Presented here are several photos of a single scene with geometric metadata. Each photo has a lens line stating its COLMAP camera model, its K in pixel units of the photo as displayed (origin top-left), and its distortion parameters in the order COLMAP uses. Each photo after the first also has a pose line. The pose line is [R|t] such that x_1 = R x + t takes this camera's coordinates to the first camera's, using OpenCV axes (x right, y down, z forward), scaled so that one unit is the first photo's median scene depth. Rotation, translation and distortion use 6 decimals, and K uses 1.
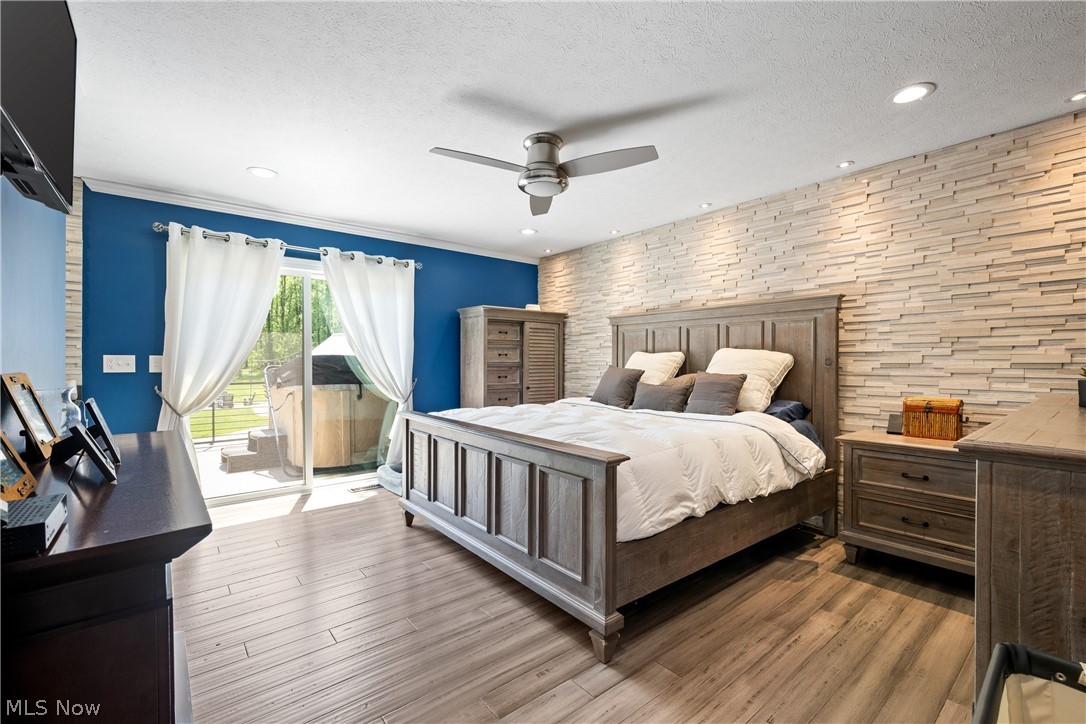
lens RADIAL K [[439.5, 0, 541.8], [0, 439.5, 366.4], [0, 0, 1]] dist [0.000058, -0.000847]
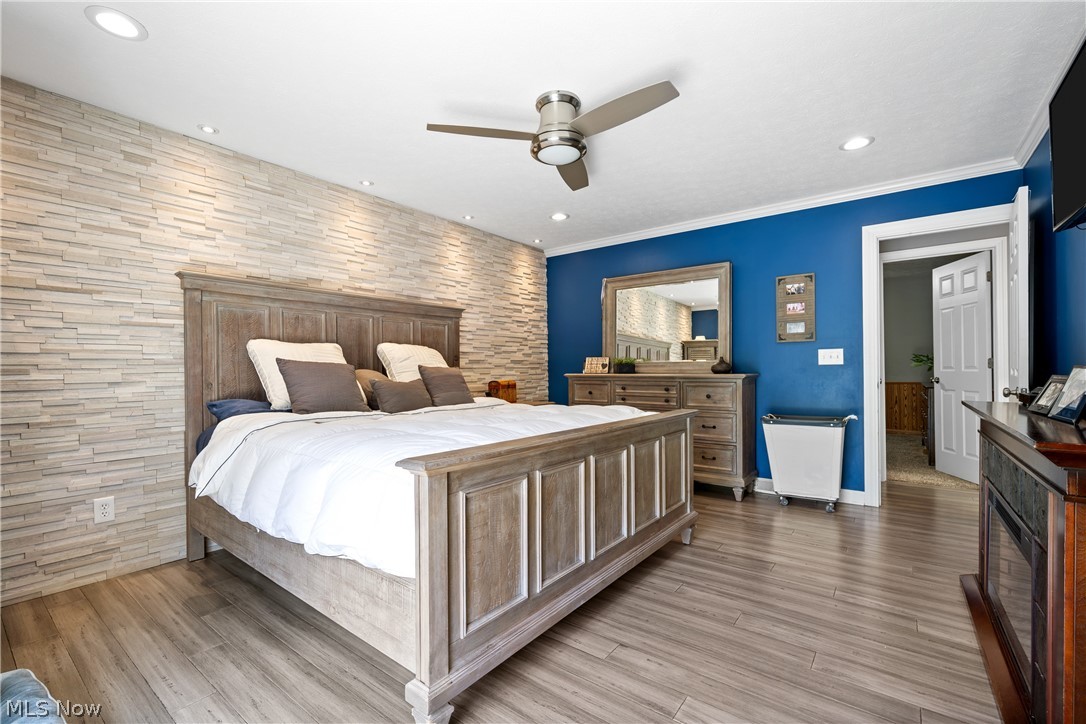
lens RADIAL K [[468.1, 0, 541.9], [0, 468.1, 362.1], [0, 0, 1]] dist [-0.004518, -0.000185]
pose [[-0.209248, 0.003835, 0.977855, -0.828277], [0.004227, 0.999987, -0.003017, 0.006473], [-0.977853, 0.003502, -0.209261, 1.097675]]
